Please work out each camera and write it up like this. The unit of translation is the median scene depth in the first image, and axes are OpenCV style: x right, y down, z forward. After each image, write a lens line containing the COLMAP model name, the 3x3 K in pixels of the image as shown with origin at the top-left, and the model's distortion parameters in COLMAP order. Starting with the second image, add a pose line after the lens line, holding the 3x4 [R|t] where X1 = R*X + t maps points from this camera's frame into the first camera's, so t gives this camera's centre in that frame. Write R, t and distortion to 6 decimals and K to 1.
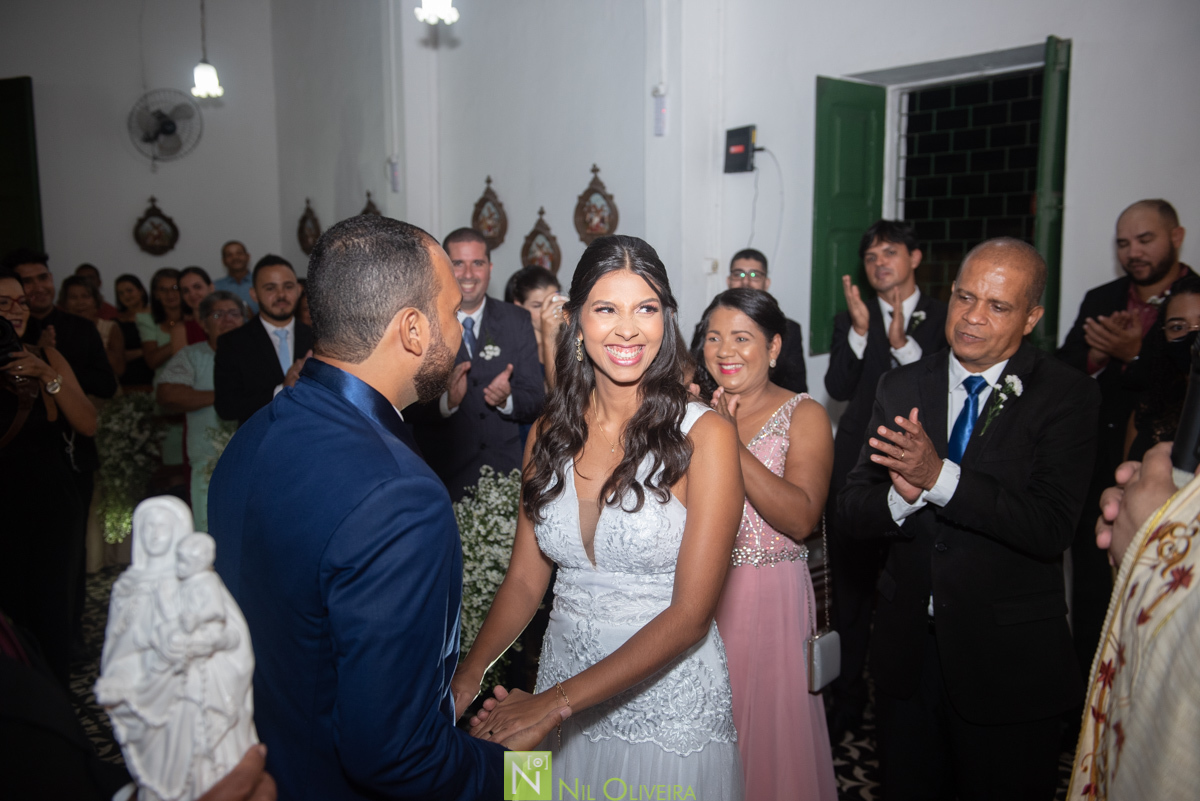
lens RADIAL K [[1055.0, 0, 602.0], [0, 1055.0, 401.7], [0, 0, 1]] dist [0.004872, -0.004409]
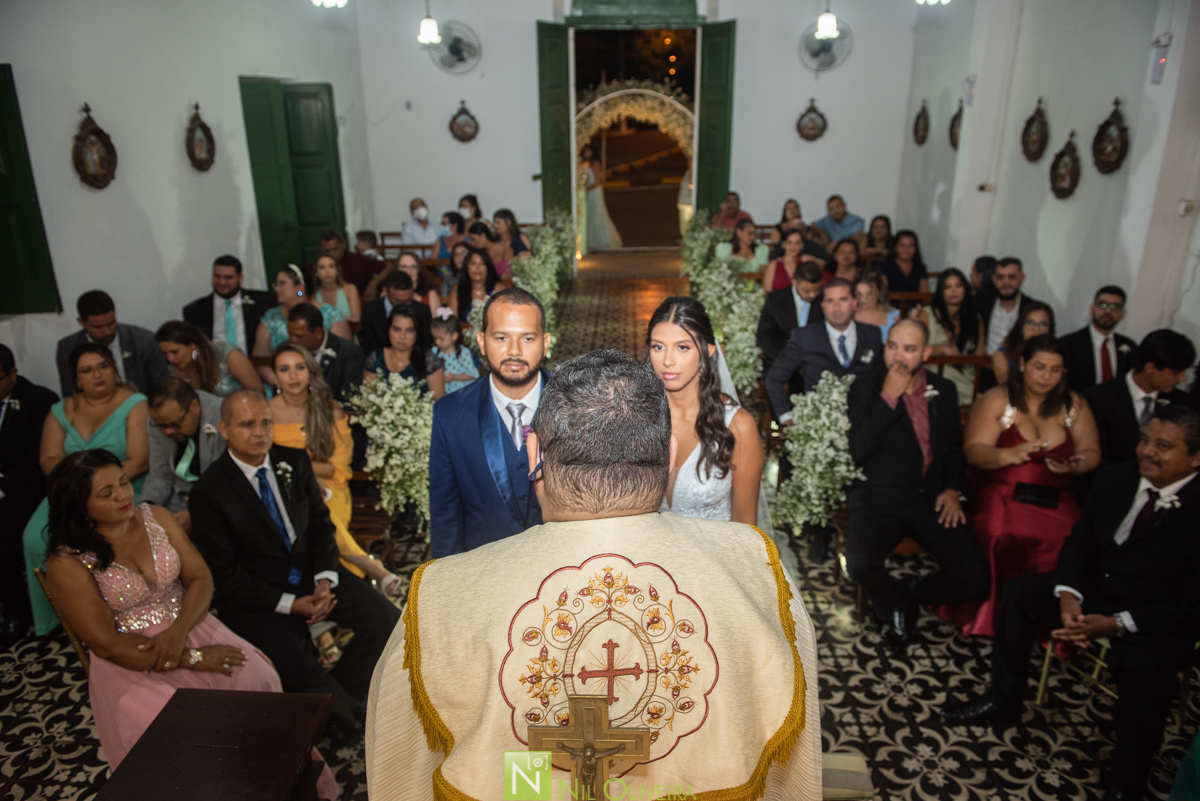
lens RADIAL K [[815.4, 0, 599.6], [0, 815.4, 405.1], [0, 0, 1]] dist [-0.052063, -0.003487]
pose [[0.733886, 0.237851, -0.636269, 0.225058], [-0.086648, 0.961819, 0.259607, -0.092347], [0.673724, -0.135390, 0.726475, -0.019840]]
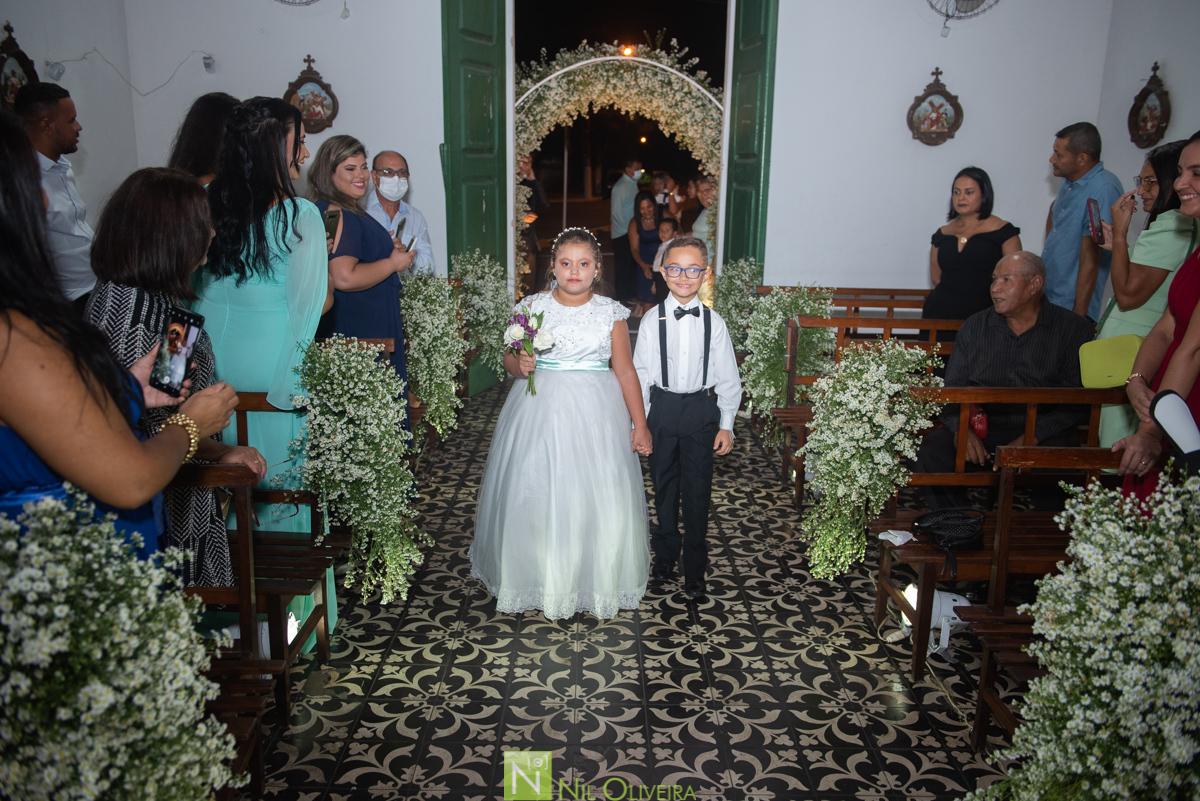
lens RADIAL K [[926.9, 0, 601.0], [0, 926.9, 403.1], [0, 0, 1]] dist [-0.028848, -0.001777]
pose [[0.761291, 0.171974, -0.625188, -0.239967], [-0.106923, 0.984283, 0.140552, -0.032346], [0.639533, -0.040154, 0.767714, 0.504159]]
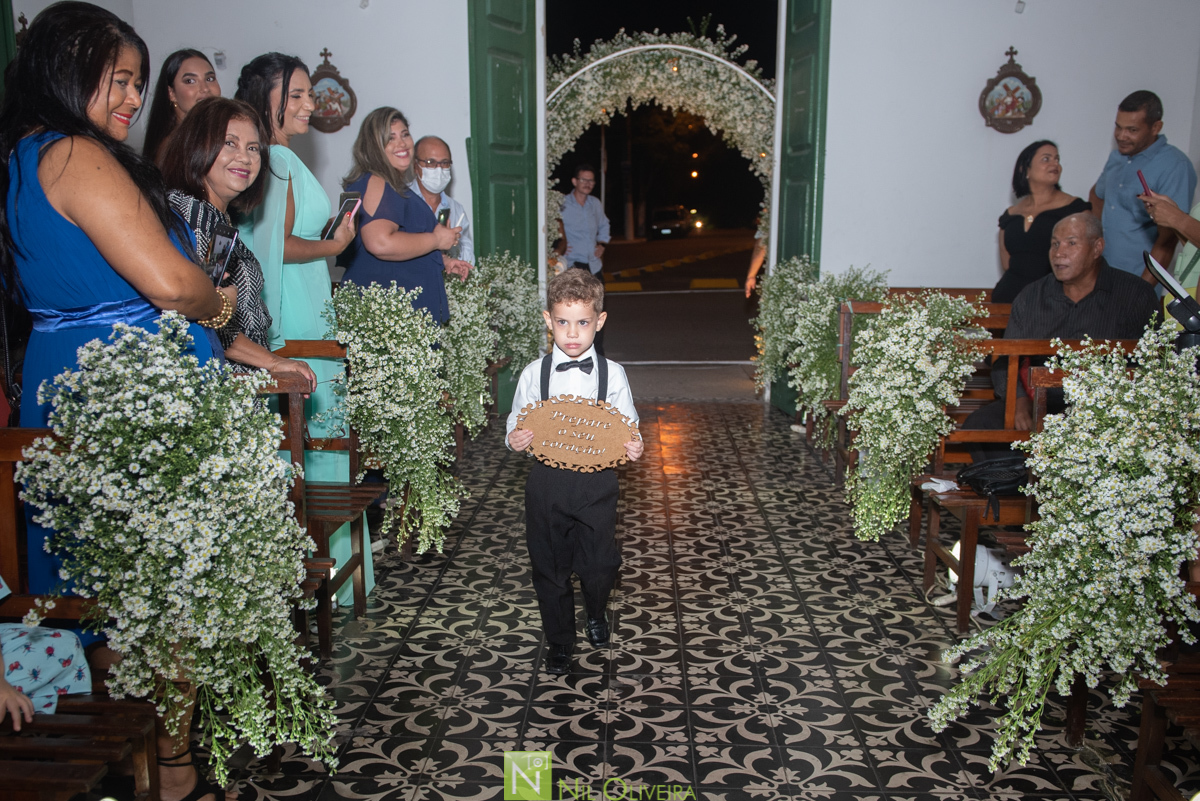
lens RADIAL K [[1094.6, 0, 589.0], [0, 1094.6, 476.8], [0, 0, 1]] dist [-0.035906, -0.008997]
pose [[0.728384, 0.163011, -0.665496, -0.169388], [-0.096182, 0.985995, 0.136245, 0.027396], [0.678385, -0.035230, 0.733861, 0.437360]]
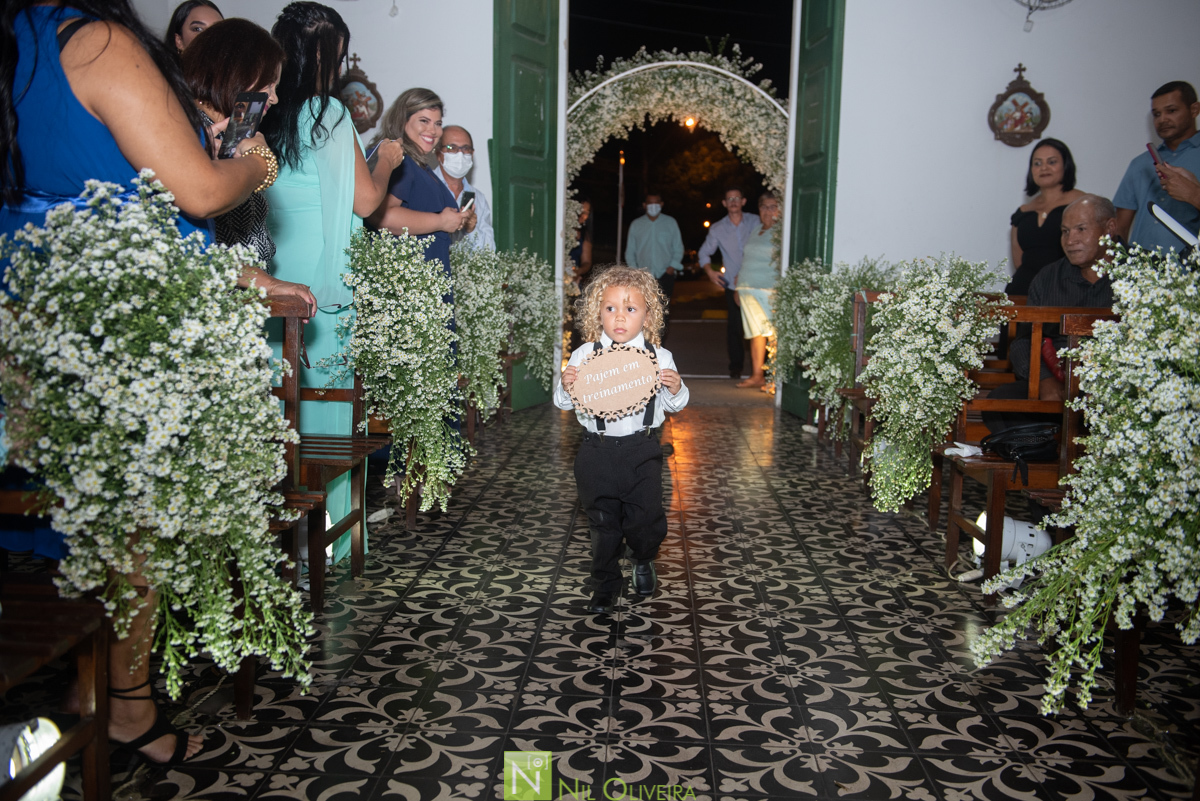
lens RADIAL K [[1055.0, 0, 602.0], [0, 1055.0, 401.7], [0, 0, 1]] dist [0.004872, -0.004409]
pose [[0.725548, 0.110321, -0.679271, -0.188515], [-0.118377, 0.992361, 0.034728, 0.071588], [0.677914, 0.055214, 0.733065, 0.465828]]
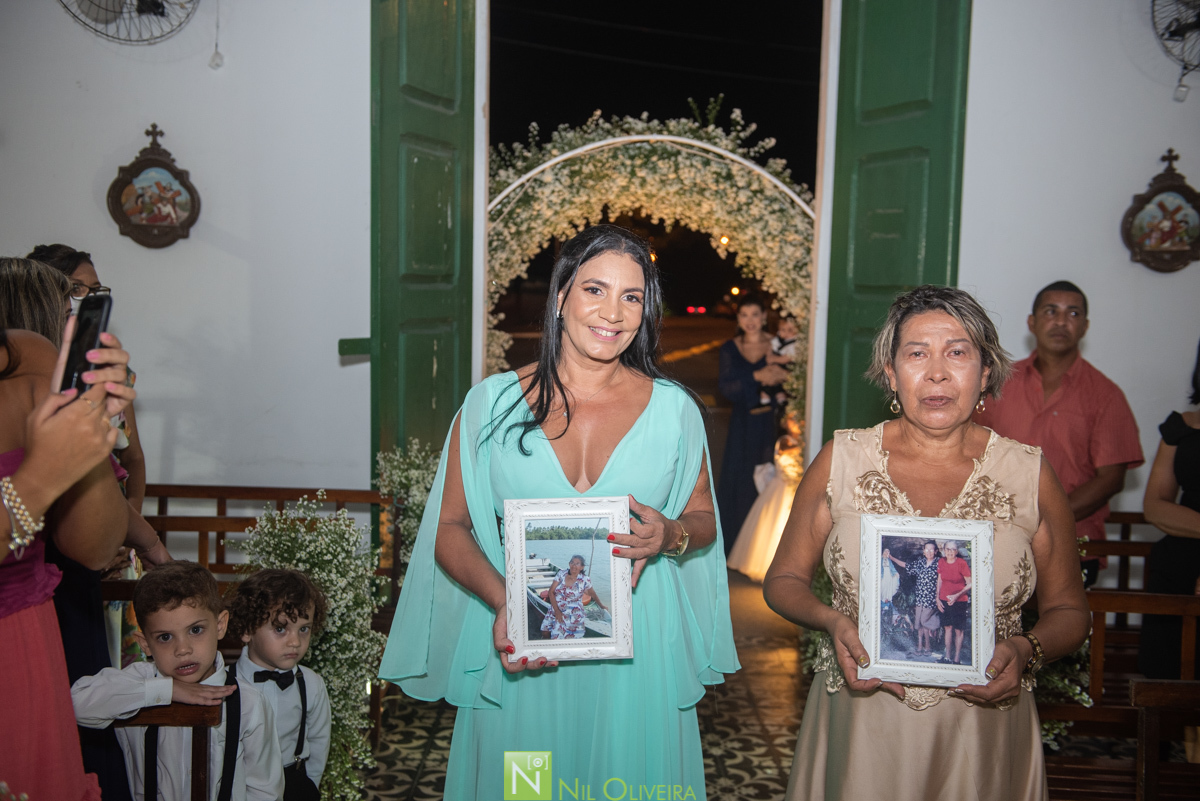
lens RADIAL K [[1199.3, 0, 602.0], [0, 1199.3, 403.1], [0, 0, 1]] dist [0.046707, -0.013460]
pose [[0.764179, 0.076563, -0.640444, -0.422624], [-0.112184, 0.993573, -0.015081, -0.068374], [0.635173, 0.083372, 0.767857, 0.681755]]
